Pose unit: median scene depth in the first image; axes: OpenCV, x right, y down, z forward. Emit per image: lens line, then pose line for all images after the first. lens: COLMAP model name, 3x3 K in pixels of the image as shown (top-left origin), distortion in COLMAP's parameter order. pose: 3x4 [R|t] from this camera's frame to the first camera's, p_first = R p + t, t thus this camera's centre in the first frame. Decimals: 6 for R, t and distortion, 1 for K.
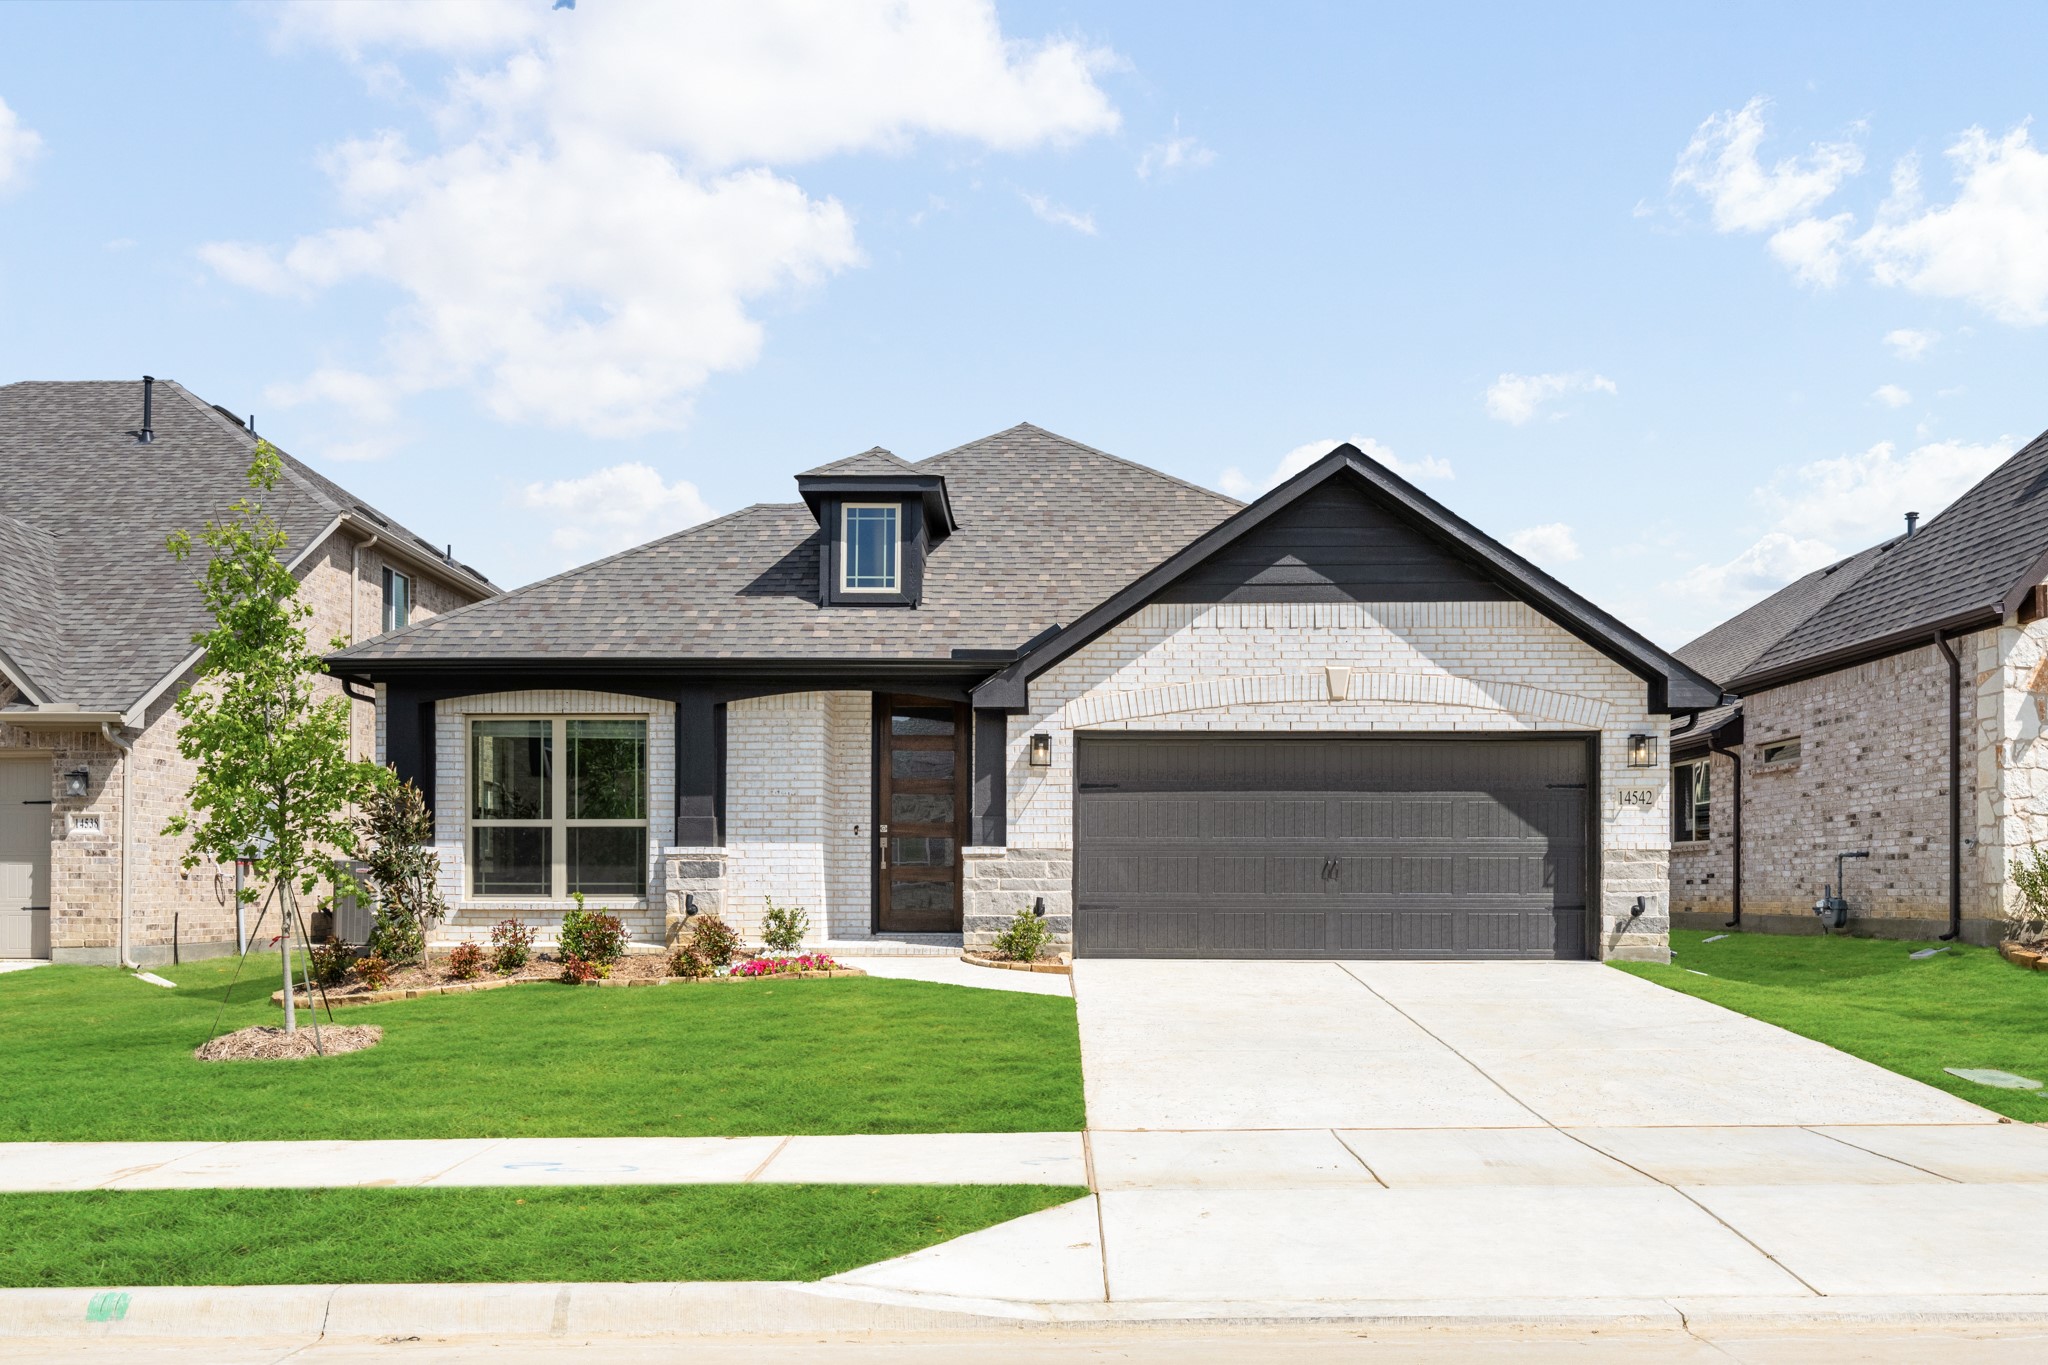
lens RADIAL K [[1163.3, 0, 1057.6], [0, 1163.3, 872.3], [0, 0, 1]] dist [-0.001940, 0.000055]
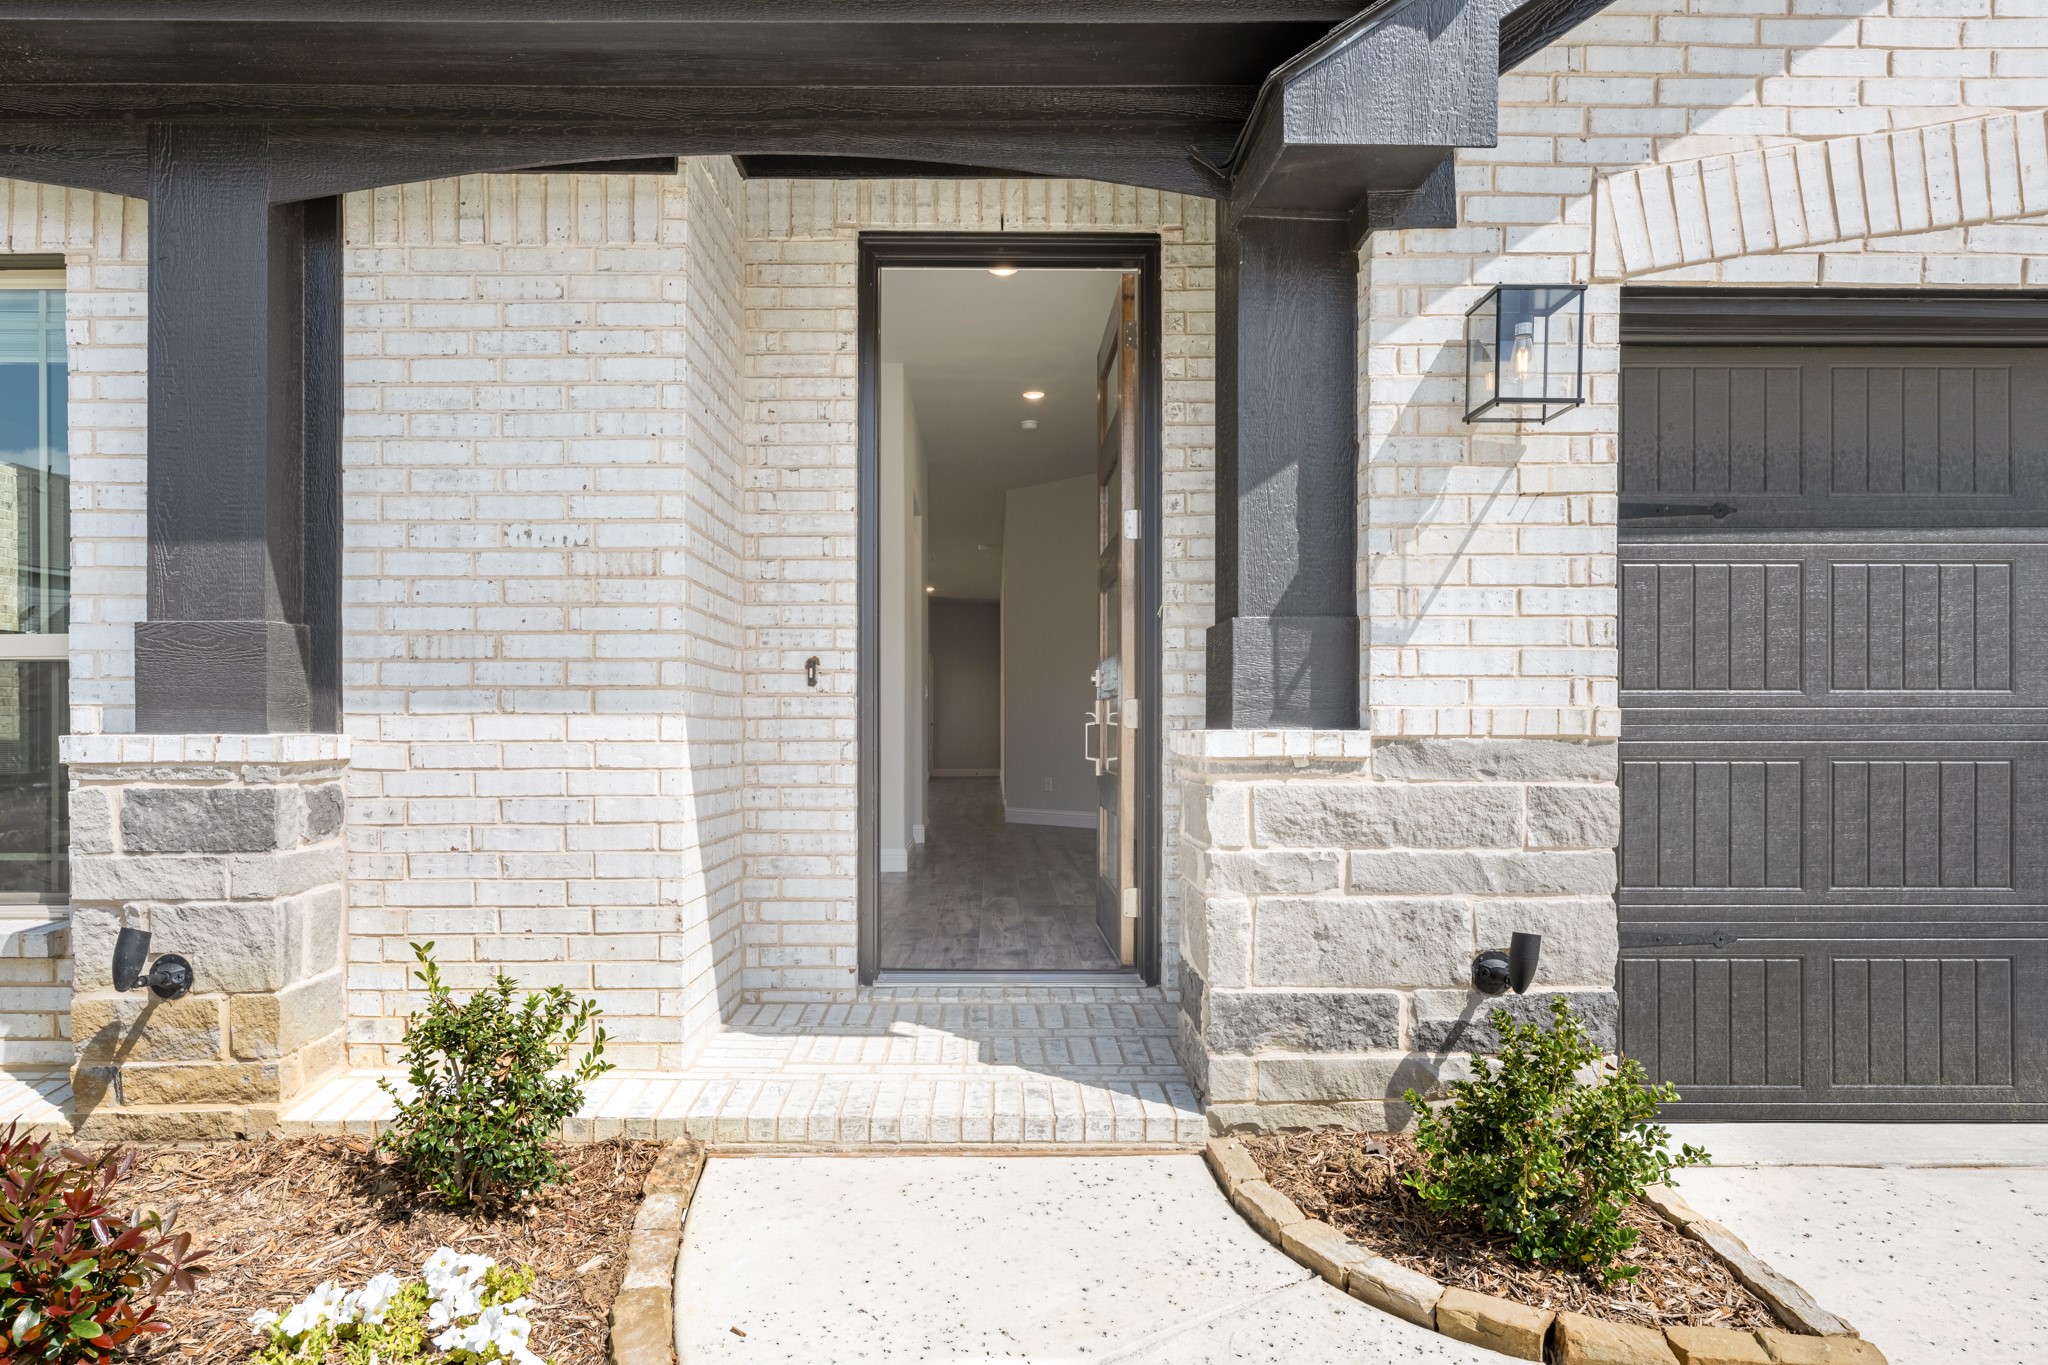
lens RADIAL K [[1105.1, 0, 1027.3], [0, 1105.1, 728.2], [0, 0, 1]] dist [-0.001579, 0.000034]
pose [[0.999969, -0.002733, -0.007389, -0.117457], [0.002787, 0.999970, 0.007284, -0.023861], [0.007369, -0.007304, 0.999946, 0.734463]]
